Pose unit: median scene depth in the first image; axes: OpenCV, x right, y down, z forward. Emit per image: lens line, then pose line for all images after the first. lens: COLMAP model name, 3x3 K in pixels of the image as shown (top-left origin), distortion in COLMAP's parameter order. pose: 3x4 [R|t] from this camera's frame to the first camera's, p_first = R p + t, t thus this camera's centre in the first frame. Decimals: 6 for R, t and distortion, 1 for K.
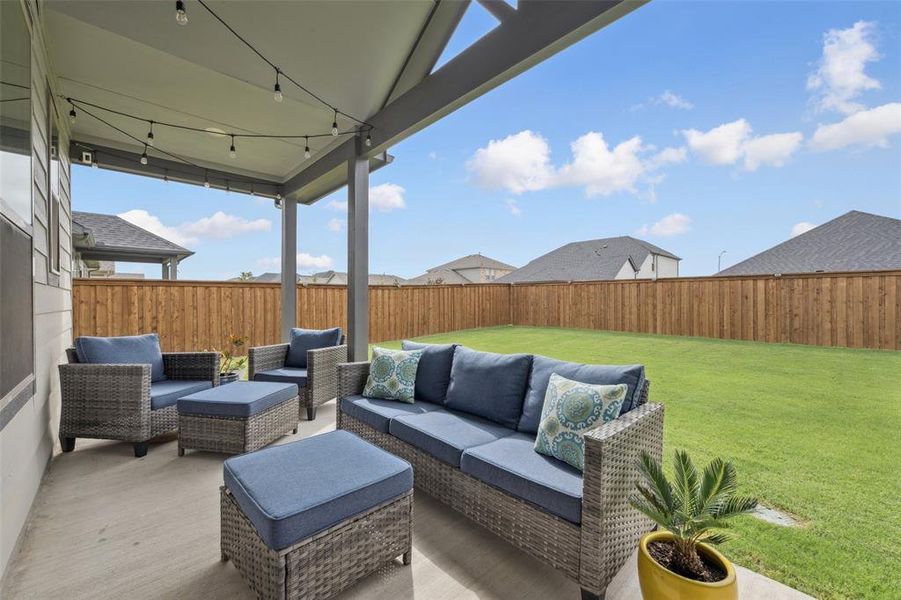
lens RADIAL K [[366.9, 0, 452.4], [0, 366.9, 298.4], [0, 0, 1]] dist [-0.007544, 0.000864]
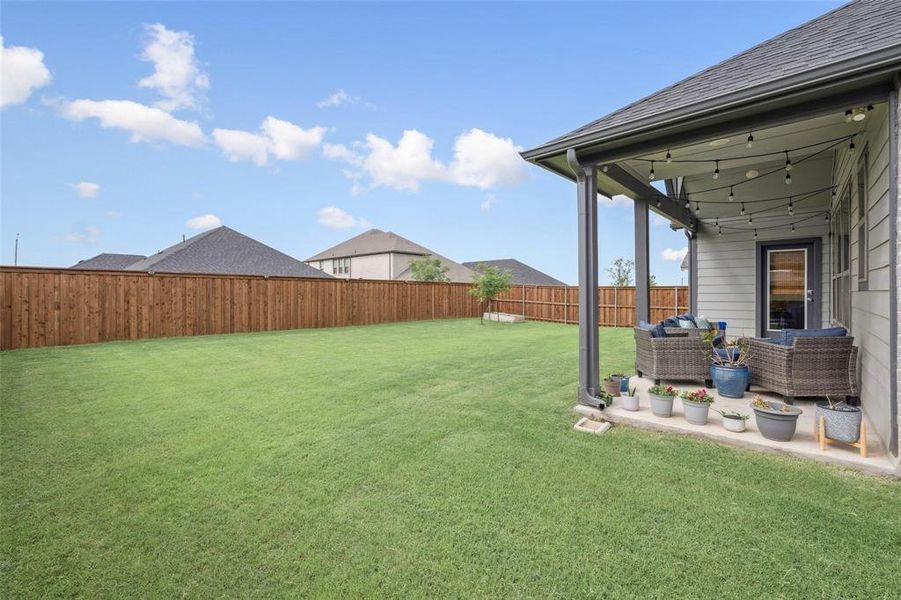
lens RADIAL K [[366.9, 0, 452.5], [0, 366.9, 297.7], [0, 0, 1]] dist [-0.007544, 0.000864]
pose [[-0.091640, -0.007399, 0.995765, -0.472548], [-0.000228, 0.999973, 0.007409, -0.001970], [-0.995792, 0.000451, -0.091639, 0.574482]]
